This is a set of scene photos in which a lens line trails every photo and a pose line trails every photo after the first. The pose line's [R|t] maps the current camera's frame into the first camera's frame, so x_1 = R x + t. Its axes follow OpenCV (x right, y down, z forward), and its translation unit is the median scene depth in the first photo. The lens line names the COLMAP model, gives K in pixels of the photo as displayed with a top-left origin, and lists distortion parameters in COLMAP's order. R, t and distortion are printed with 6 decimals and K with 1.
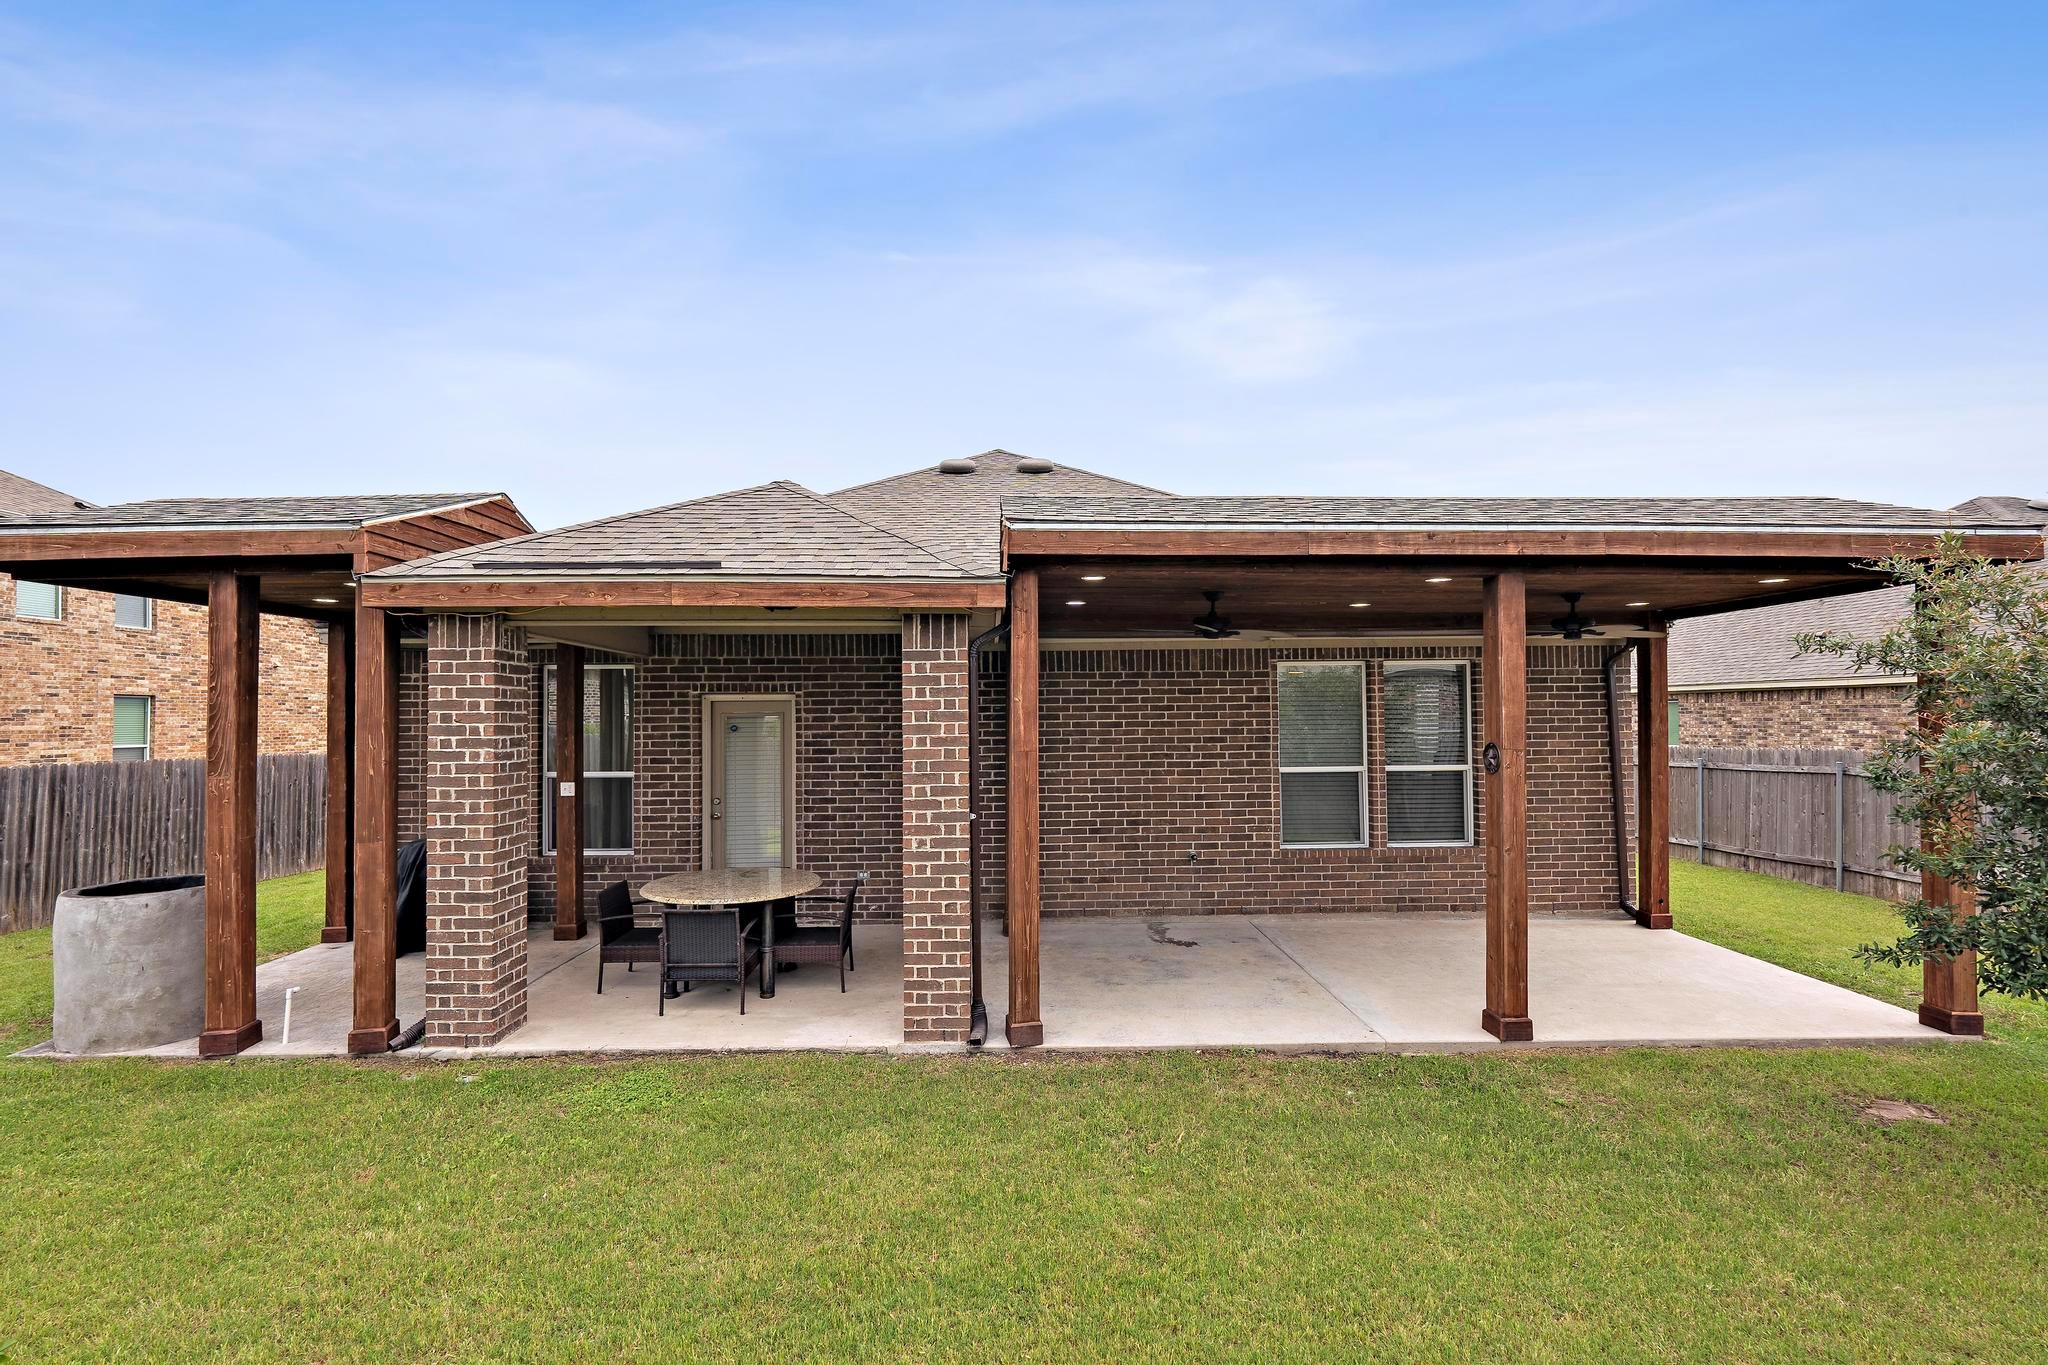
lens RADIAL K [[908.6, 0, 1021.2], [0, 908.6, 694.3], [0, 0, 1]] dist [-0.000719, -0.000598]
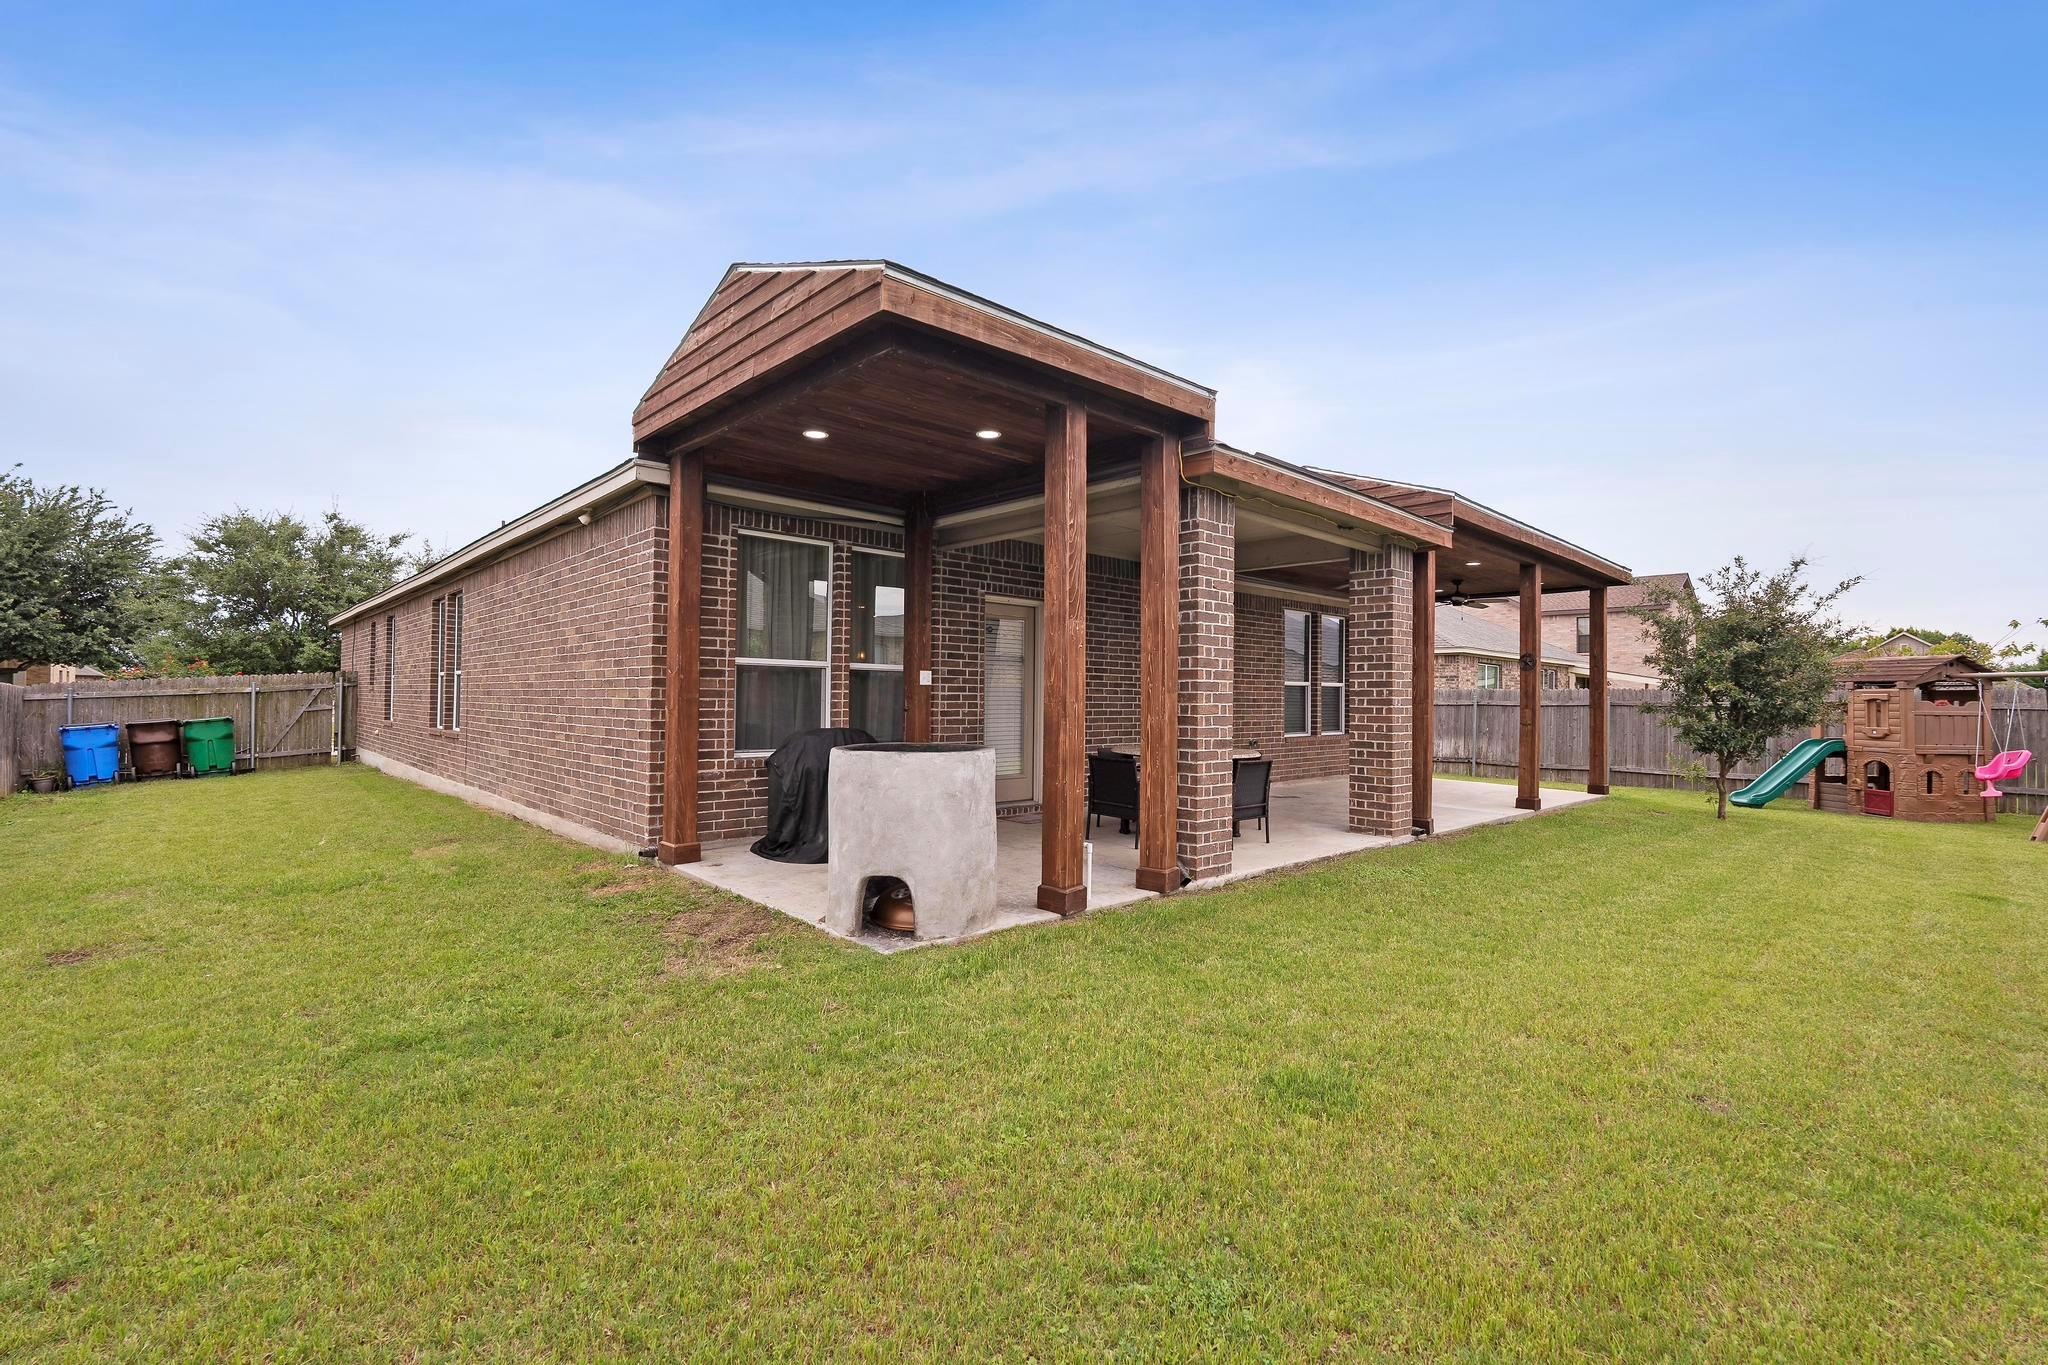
lens RADIAL K [[908.6, 0, 976.8], [0, 908.6, 684.2], [0, 0, 1]] dist [-0.000719, -0.000598]
pose [[0.744466, 0.028626, 0.667046, -1.578755], [-0.033376, 0.999427, -0.005640, 0.164811], [-0.666825, -0.018064, 0.744995, 0.359183]]
